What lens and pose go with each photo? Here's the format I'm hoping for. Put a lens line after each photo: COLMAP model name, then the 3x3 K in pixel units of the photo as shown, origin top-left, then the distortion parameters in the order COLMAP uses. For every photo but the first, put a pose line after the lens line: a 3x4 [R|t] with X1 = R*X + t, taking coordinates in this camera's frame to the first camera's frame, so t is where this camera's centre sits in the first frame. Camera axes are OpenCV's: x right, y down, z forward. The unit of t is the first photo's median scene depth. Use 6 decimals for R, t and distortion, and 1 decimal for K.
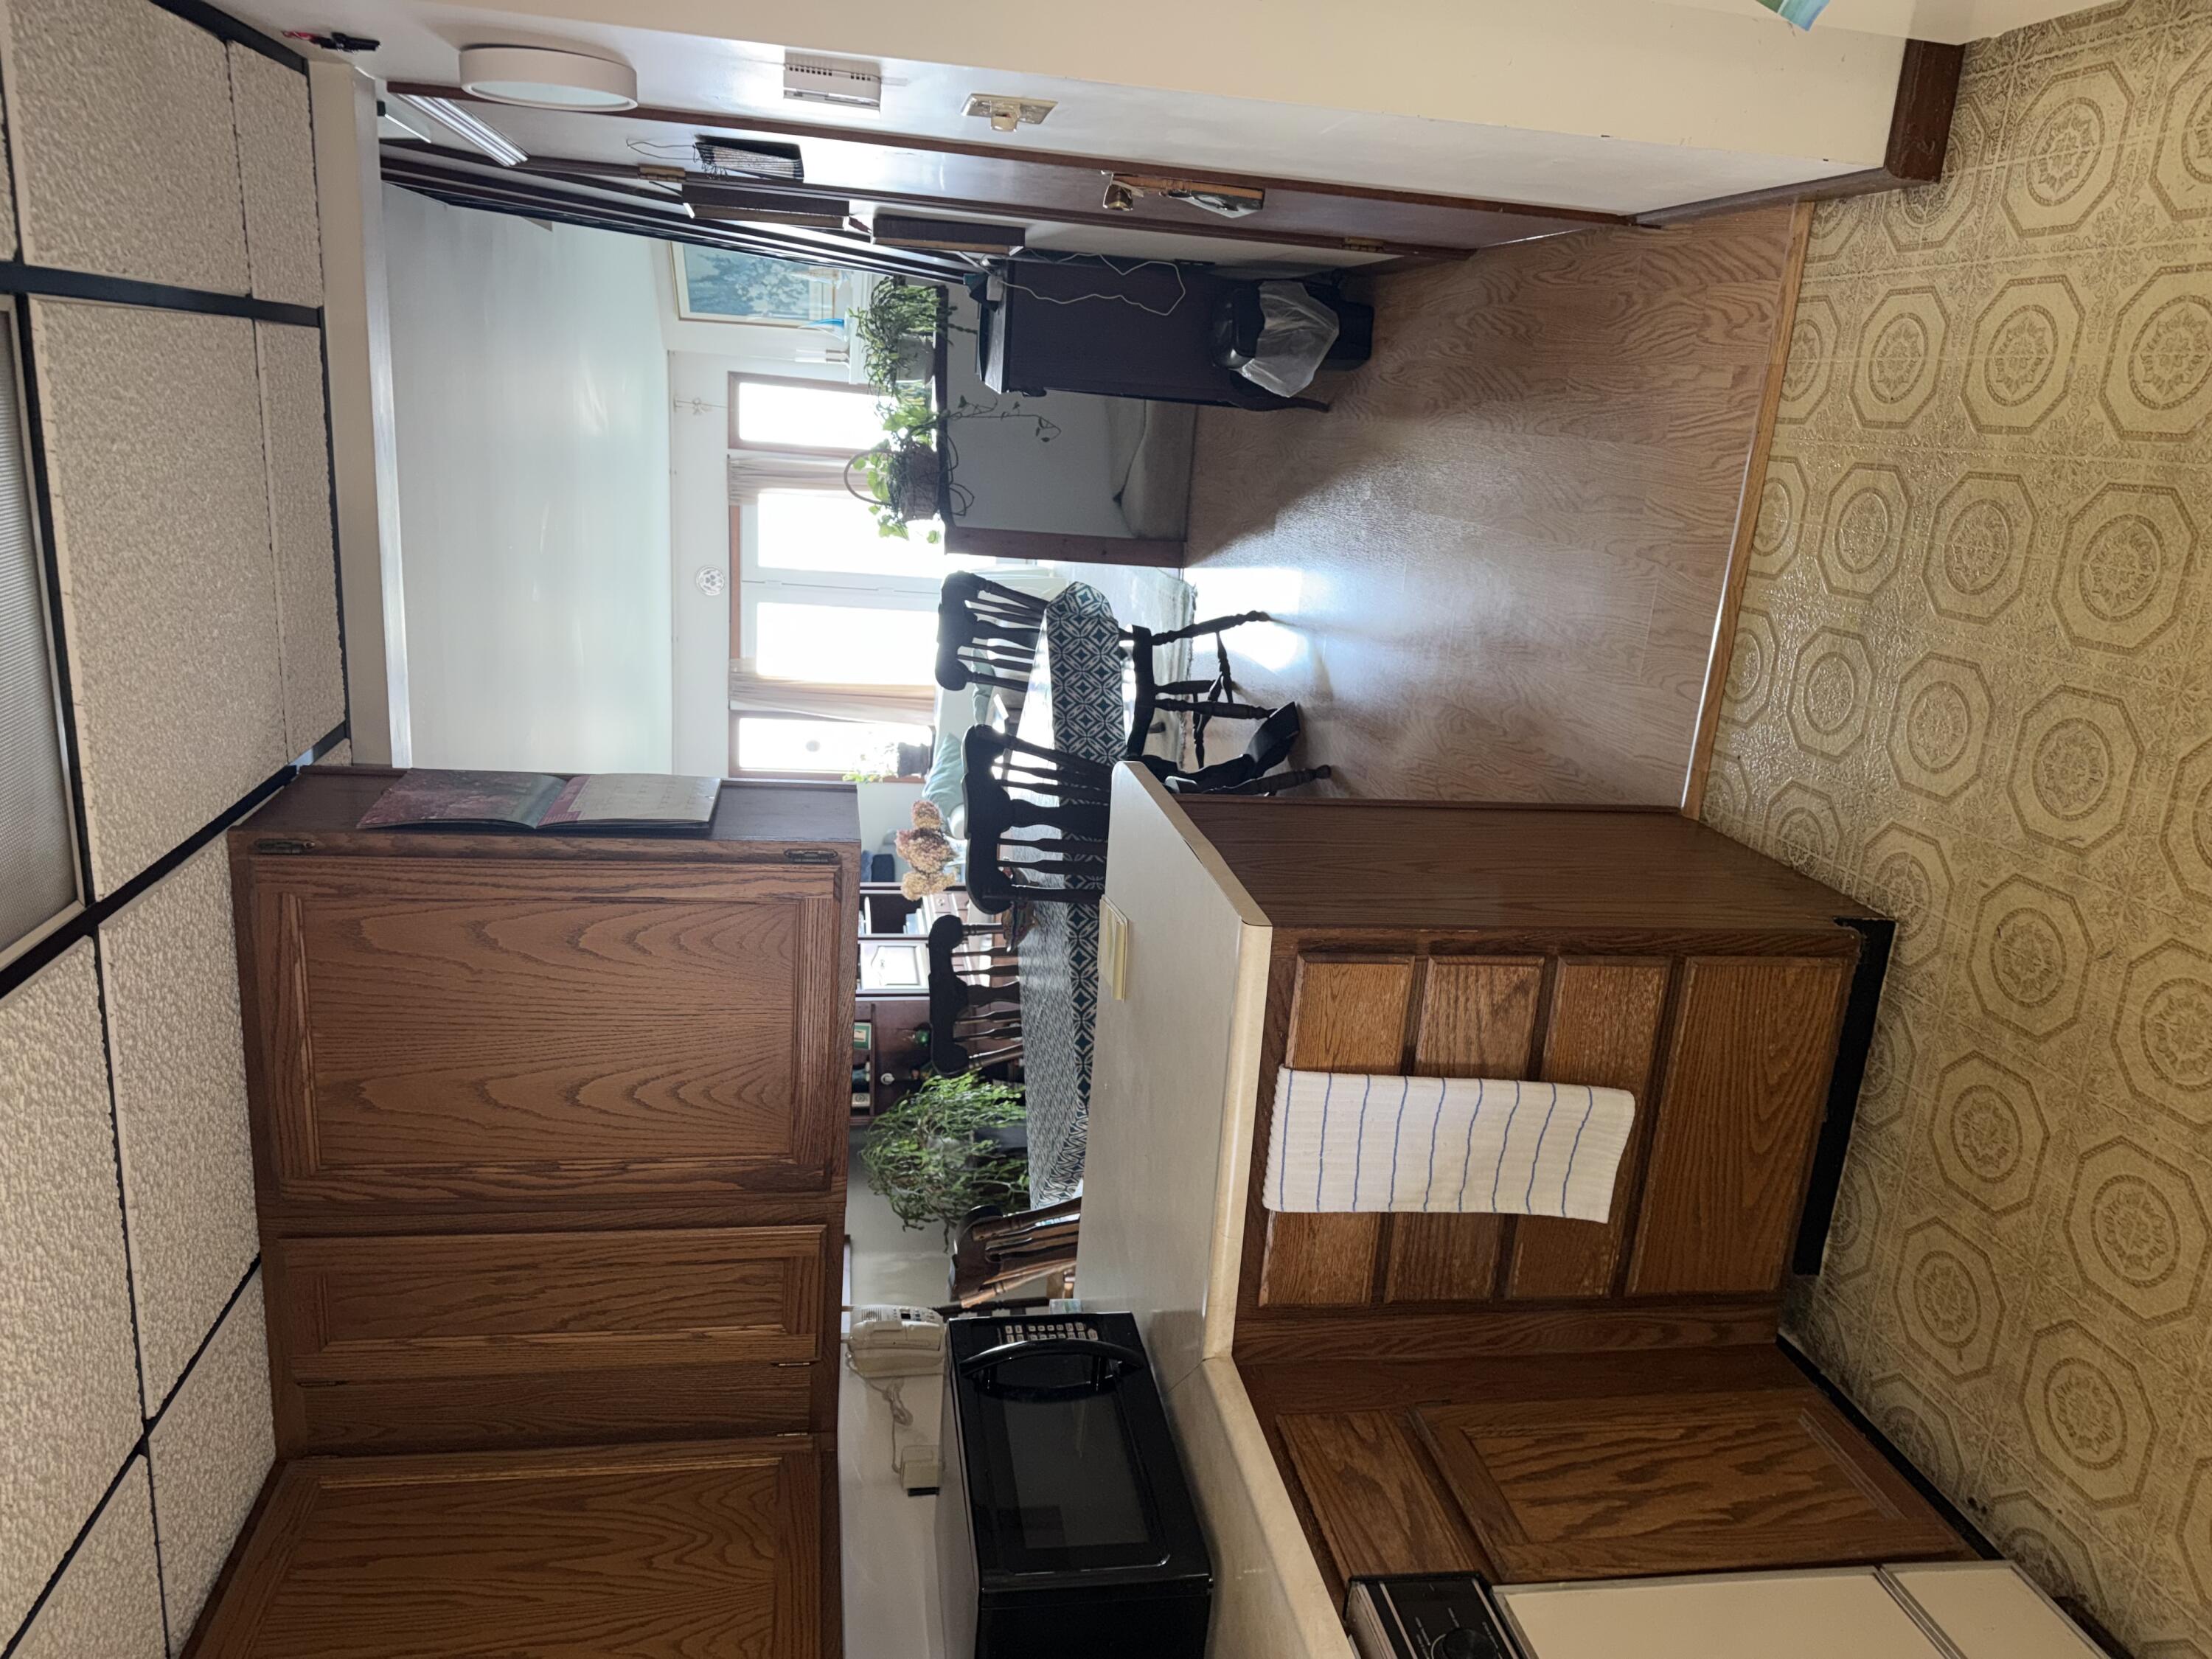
lens RADIAL K [[1518.2, 0, 1097.6], [0, 1518.2, 849.8], [0, 0, 1]] dist [0.047973, -0.052530]
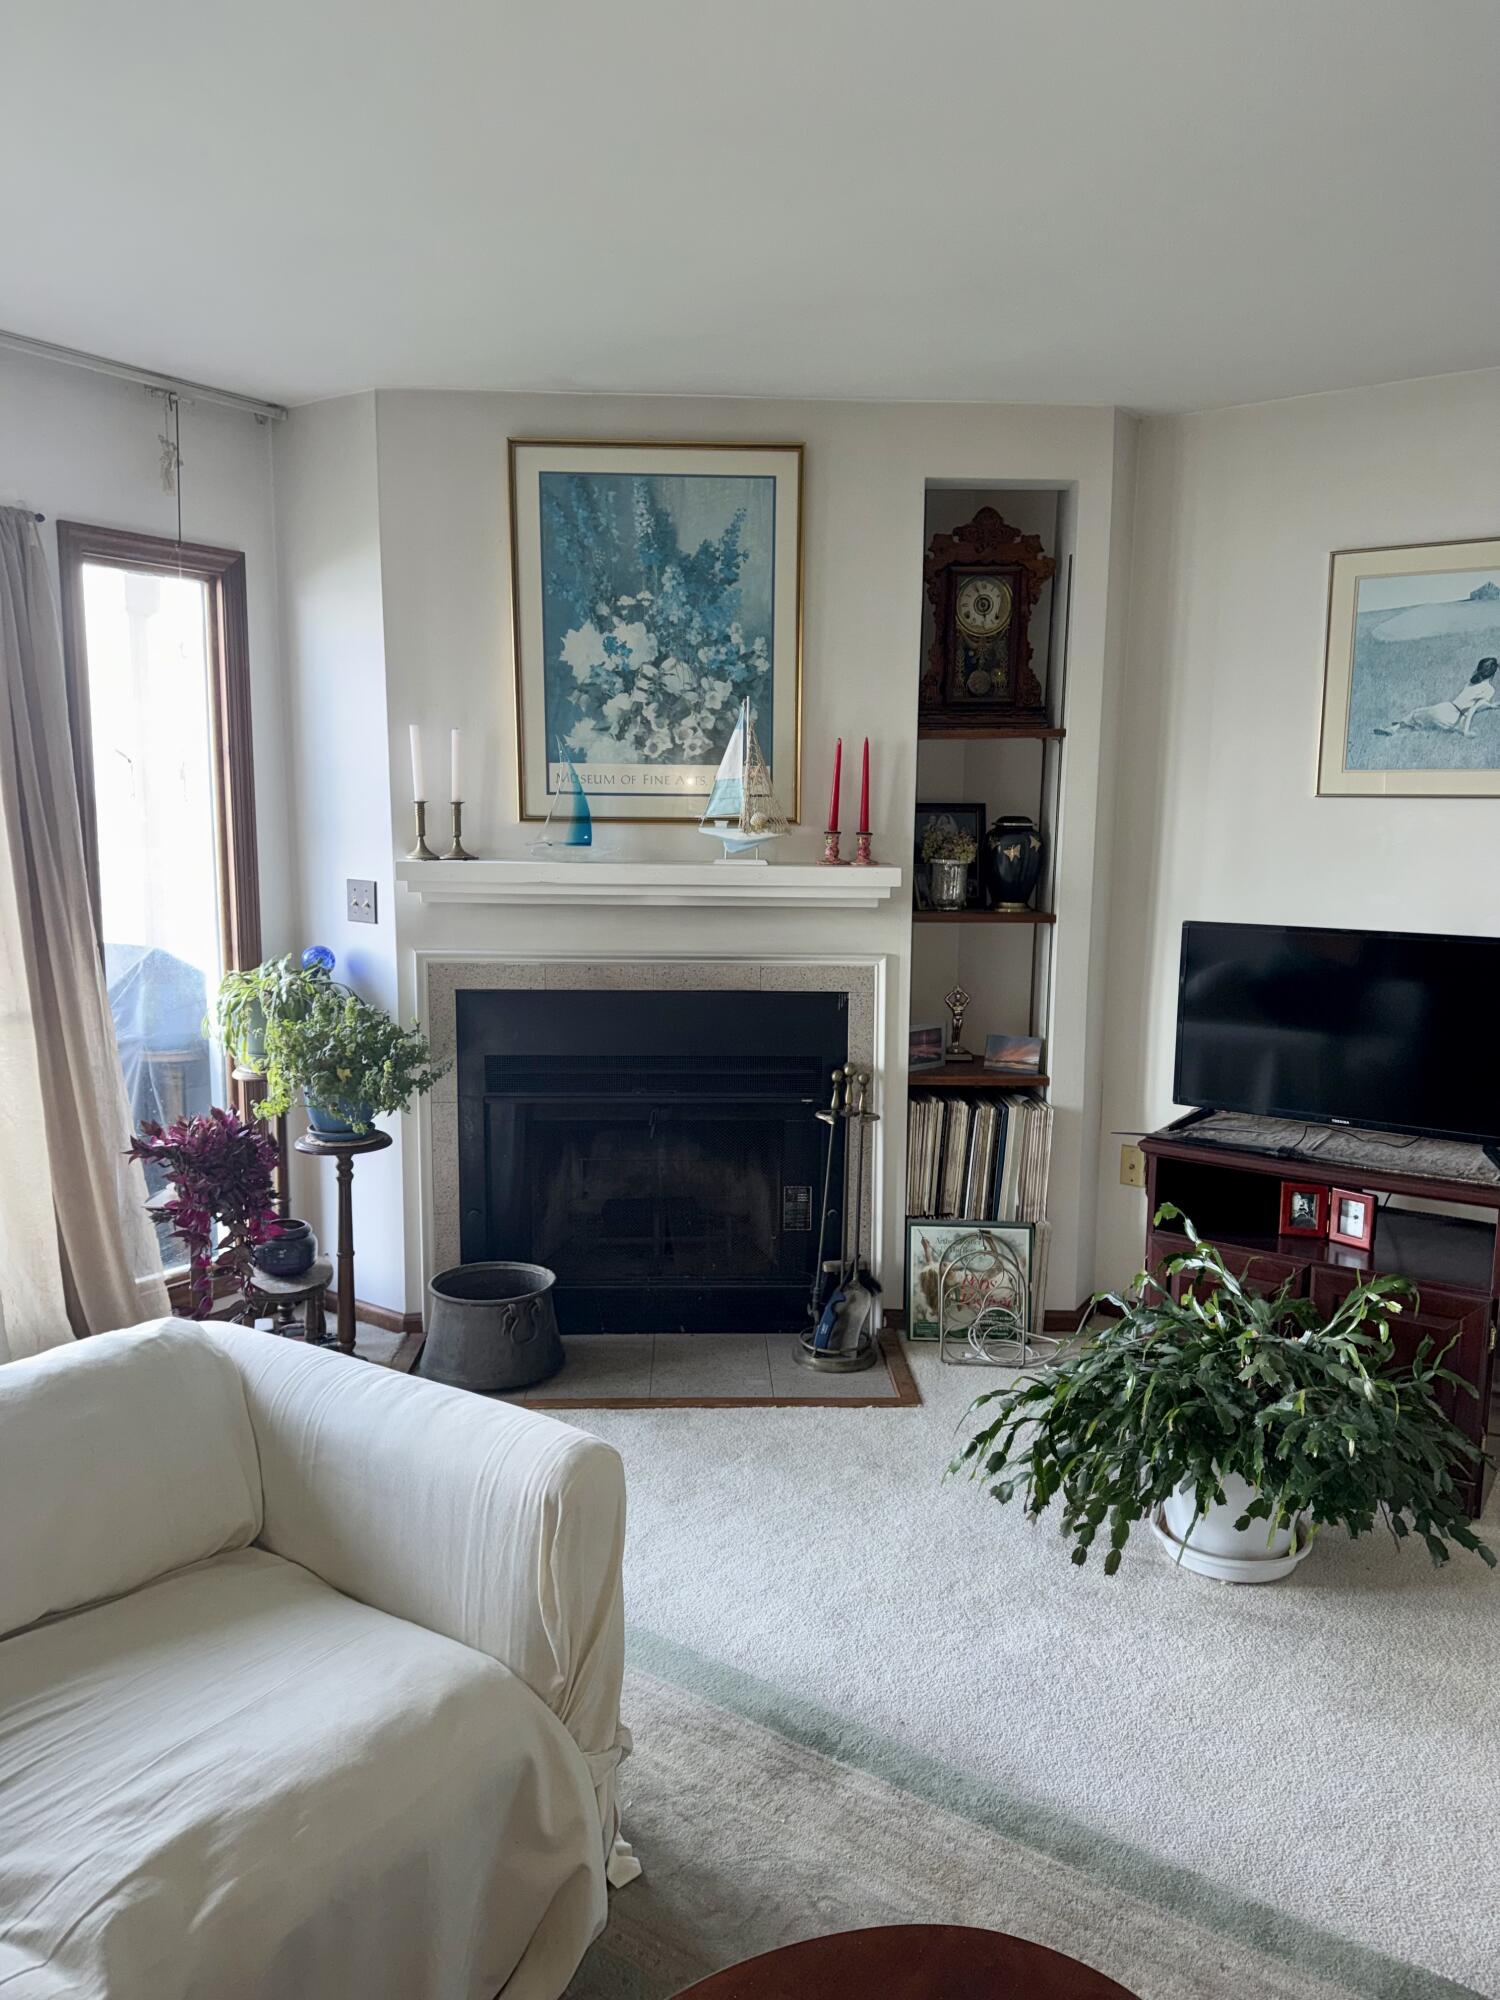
lens RADIAL K [[1372.7, 0, 781.6], [0, 1372.7, 1040.4], [0, 0, 1]] dist [0.047973, -0.052530]
pose [[0.165401, 0.977741, 0.129089, -0.141769], [-0.312929, 0.176159, -0.933297, 0.001036], [-0.935263, 0.113973, 0.335101, 0.764786]]
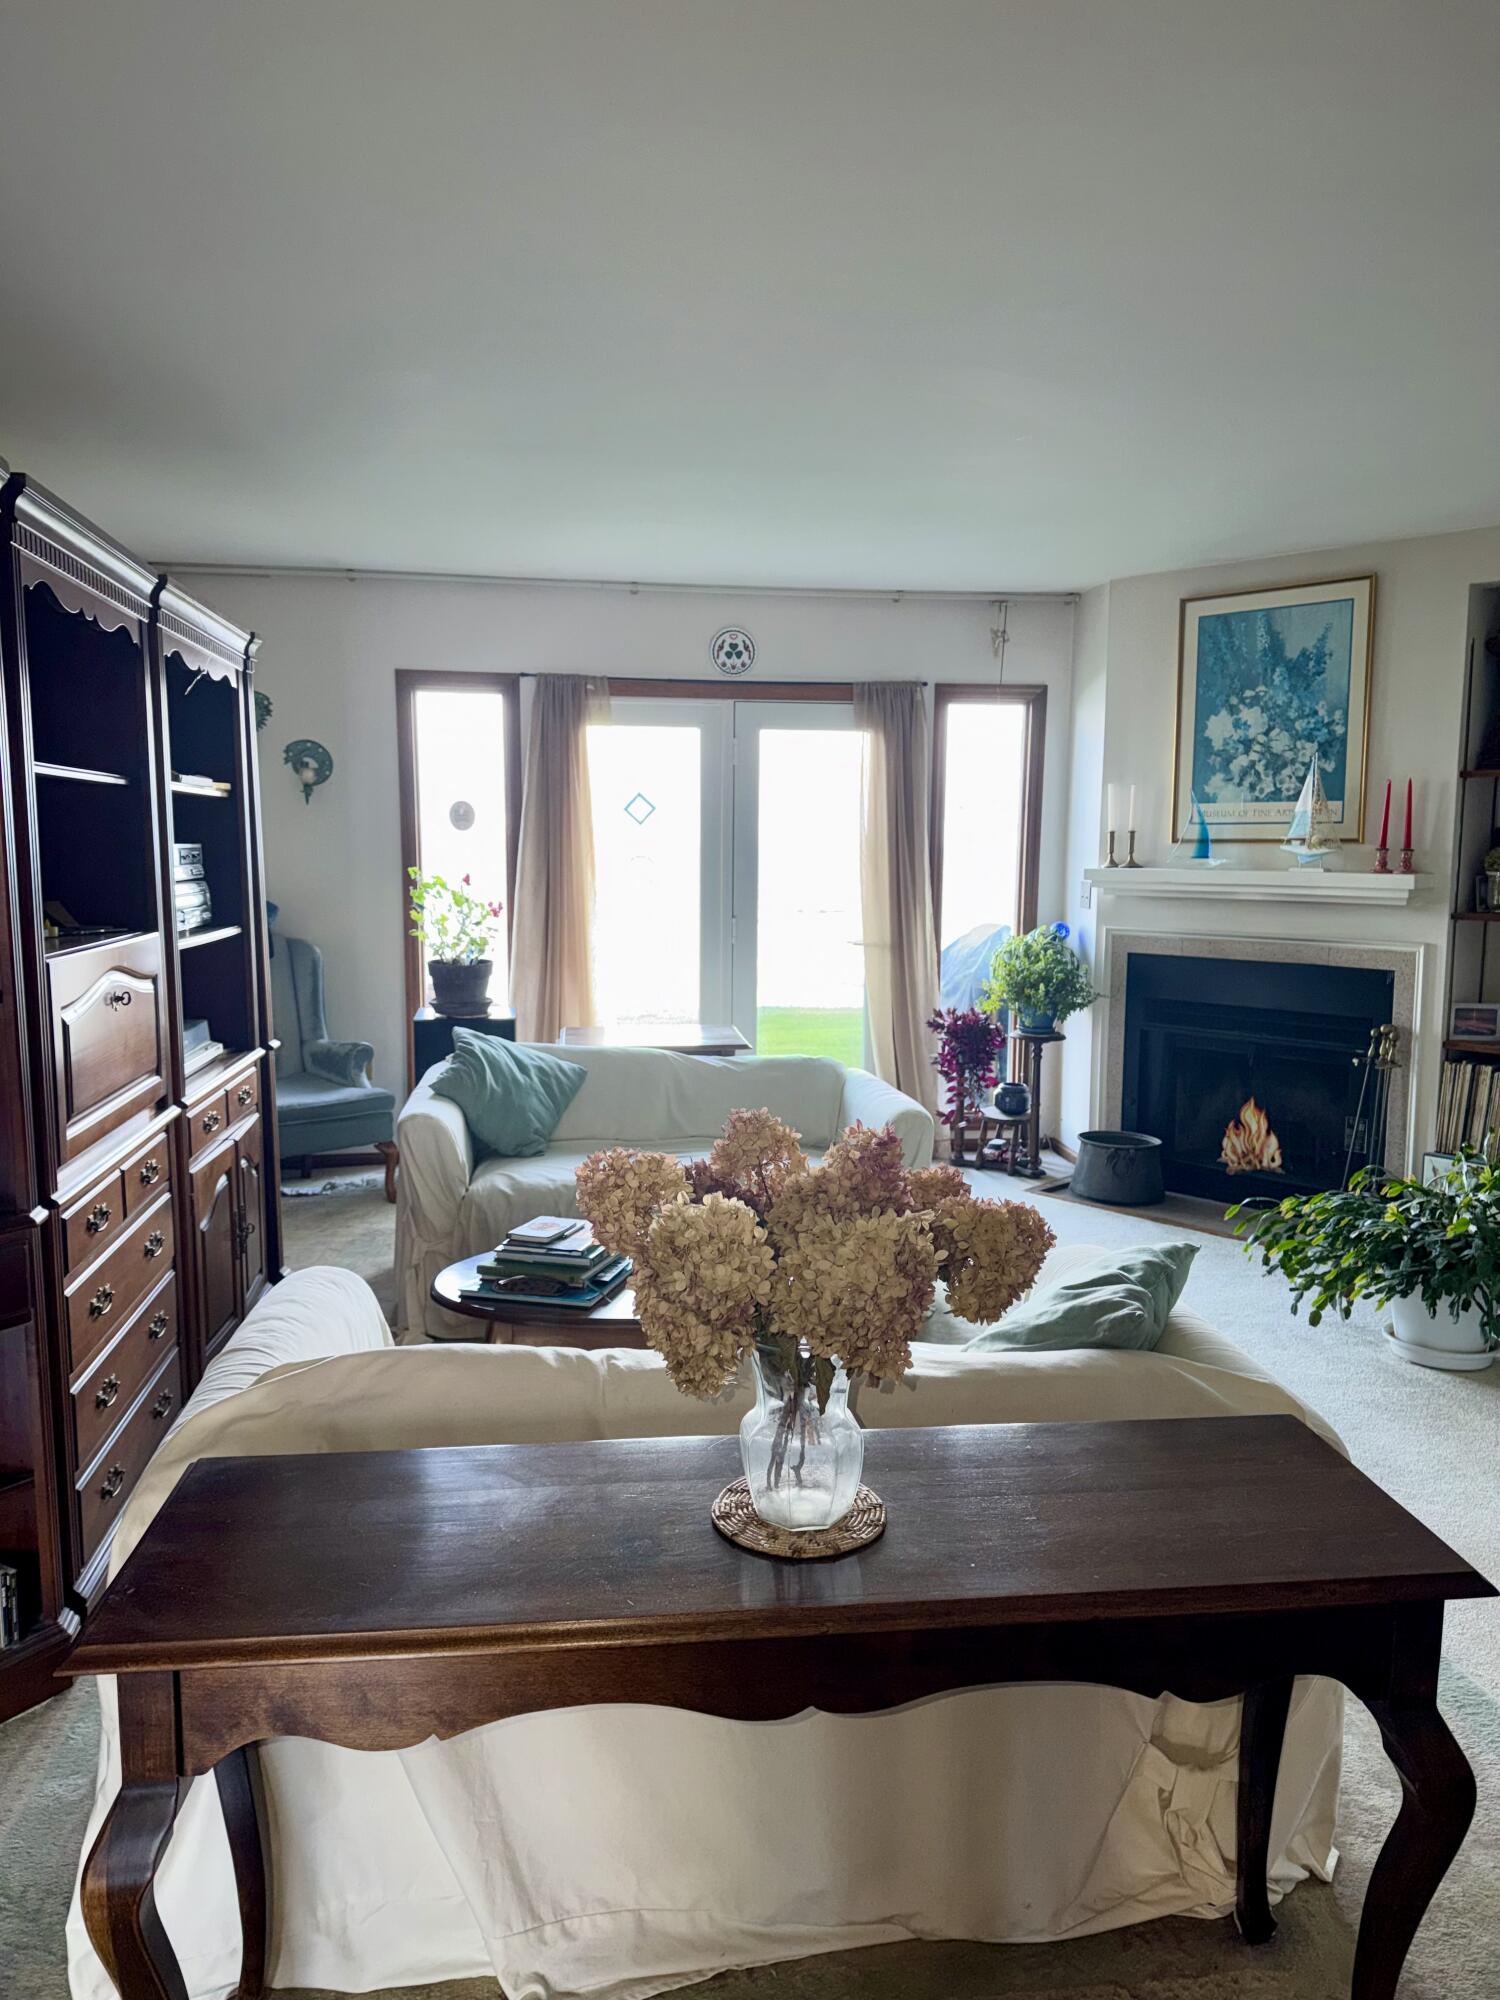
lens RADIAL K [[1372.7, 0, 711.8], [0, 1372.7, 1005.6], [0, 0, 1]] dist [0.047973, -0.052530]
pose [[0.082030, 0.995888, -0.038444, -0.092898], [-0.920230, 0.060874, -0.386616, 0.058490], [-0.382686, 0.067091, 0.921439, 0.516338]]
